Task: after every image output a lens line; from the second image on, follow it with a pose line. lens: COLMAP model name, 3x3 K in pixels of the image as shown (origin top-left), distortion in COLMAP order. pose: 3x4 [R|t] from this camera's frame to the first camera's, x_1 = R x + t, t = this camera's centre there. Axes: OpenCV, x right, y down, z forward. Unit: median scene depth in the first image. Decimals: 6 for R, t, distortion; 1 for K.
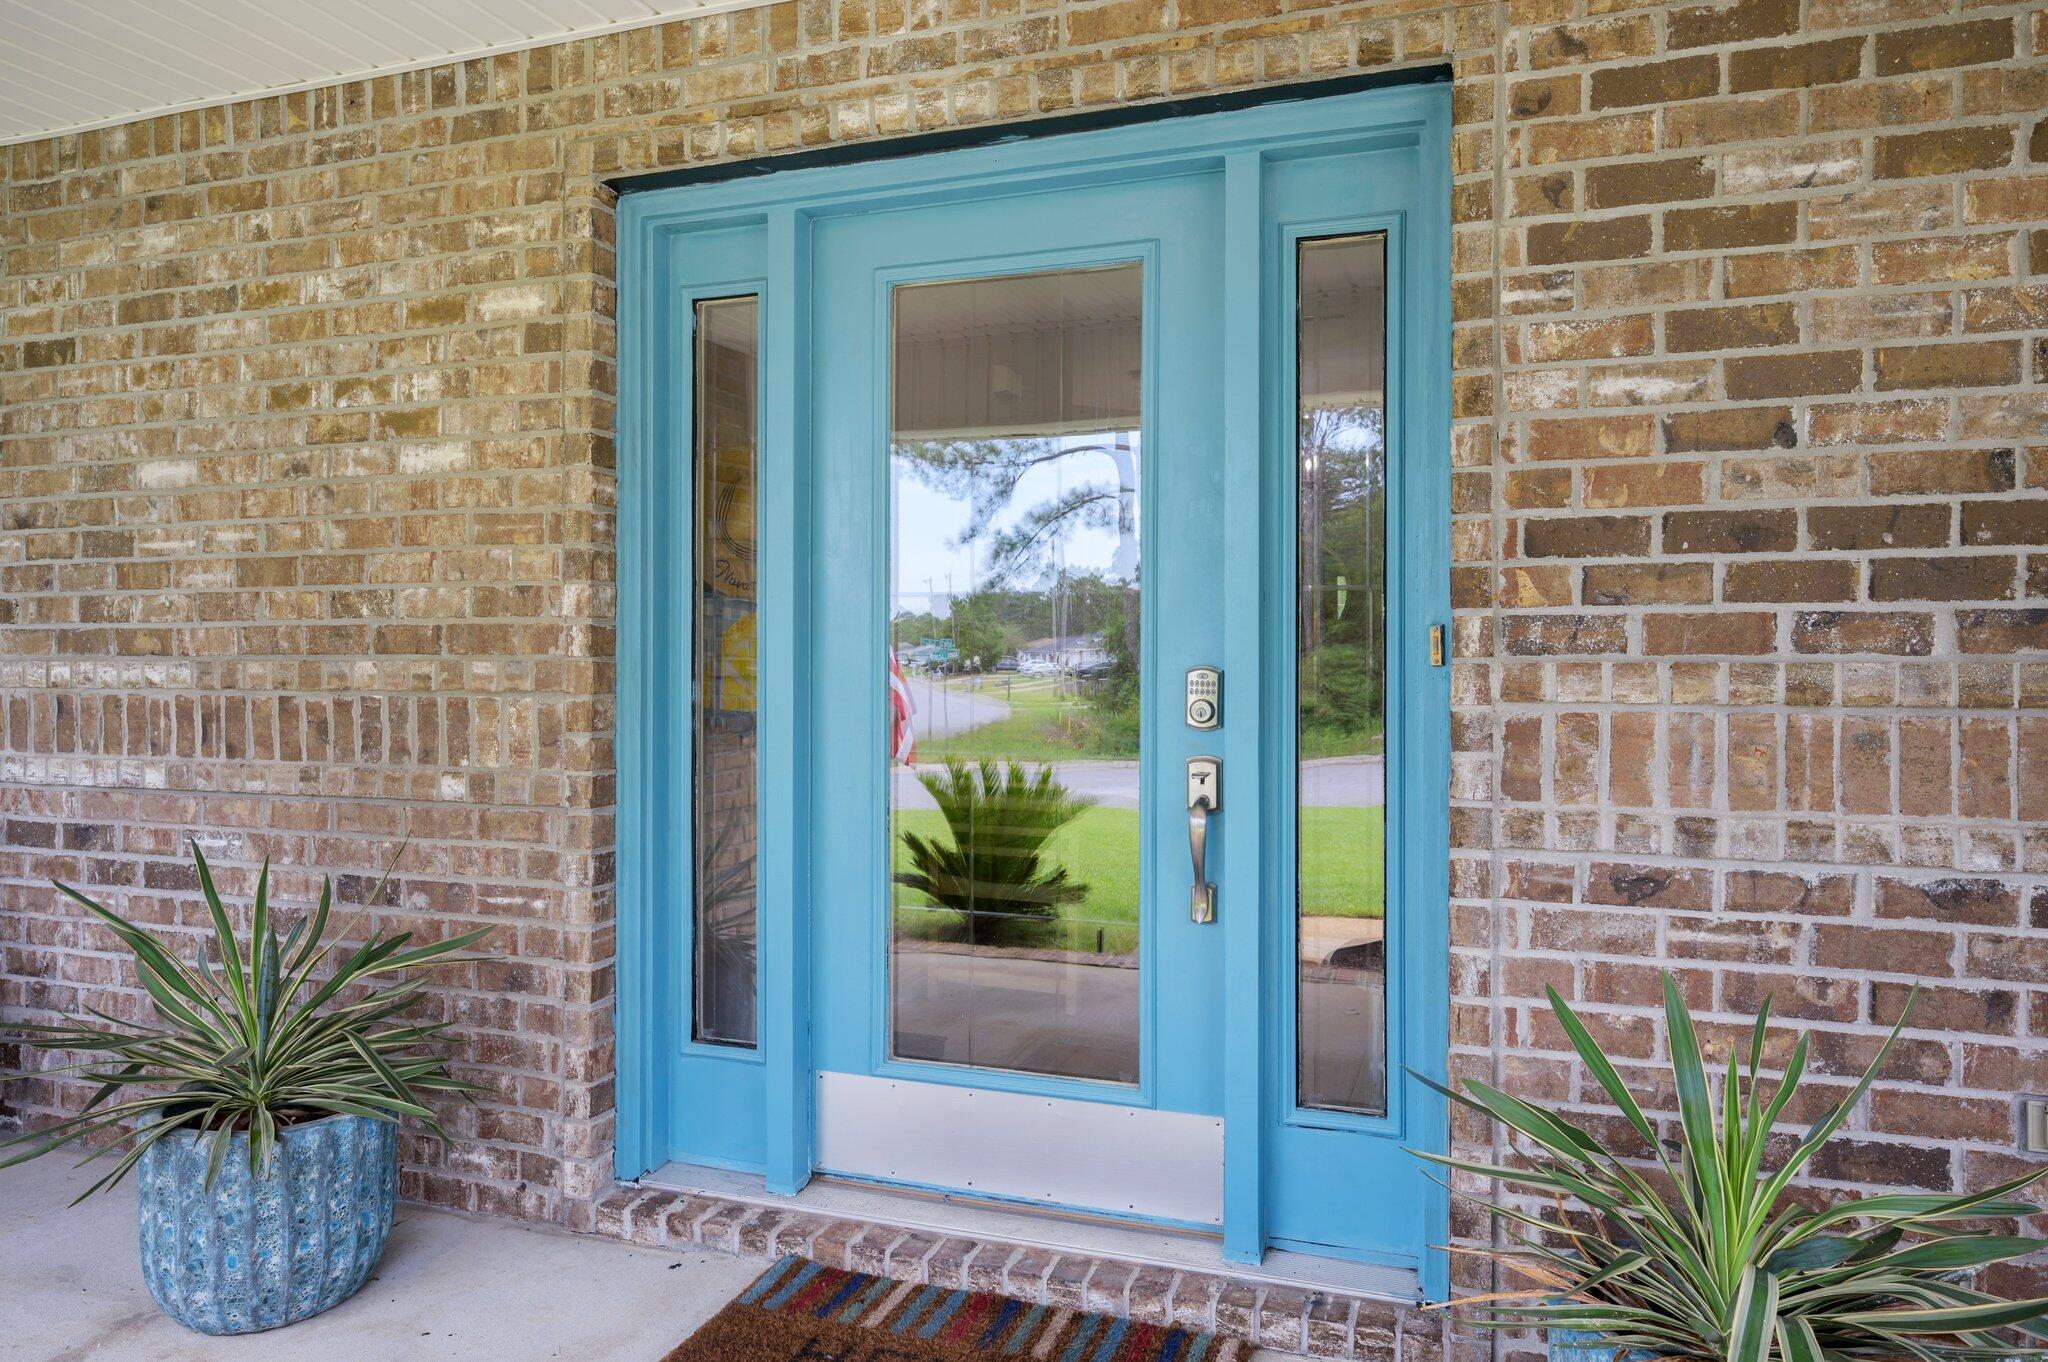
lens RADIAL K [[1299.5, 0, 1025.1], [0, 1299.5, 681.4], [0, 0, 1]] dist [-0.017795, 0.001185]
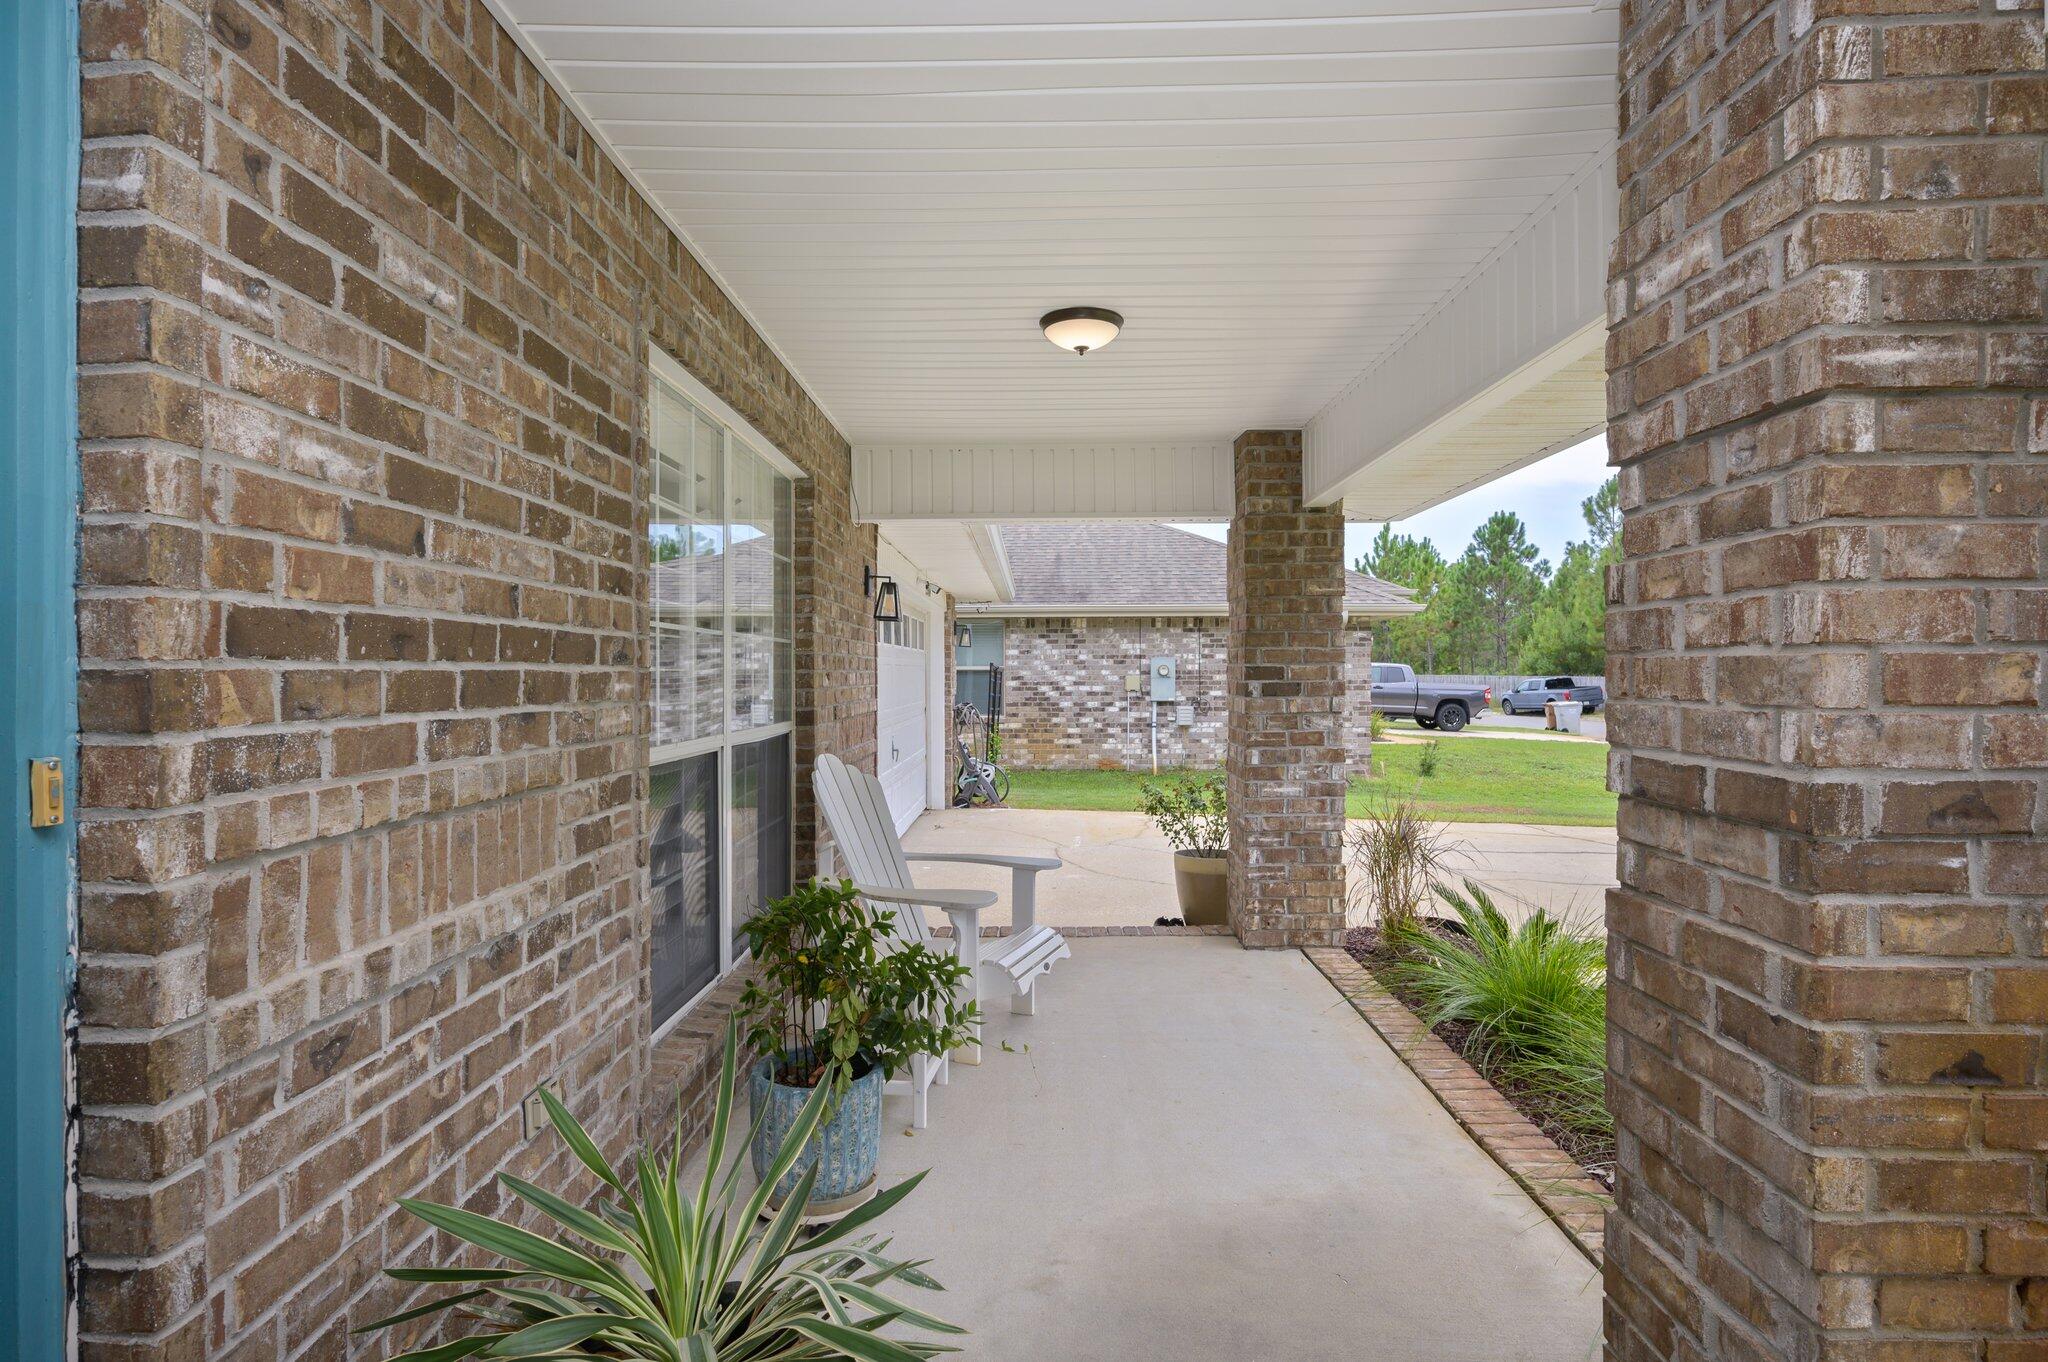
lens RADIAL K [[1015.0, 0, 1023.0], [0, 1015.0, 677.2], [0, 0, 1]] dist [0.001548, 0.000926]
pose [[-0.311801, -0.004781, 0.950135, -0.199869], [0.007408, 0.999945, 0.007463, -0.059398], [-0.950119, 0.009366, -0.311748, 0.525126]]
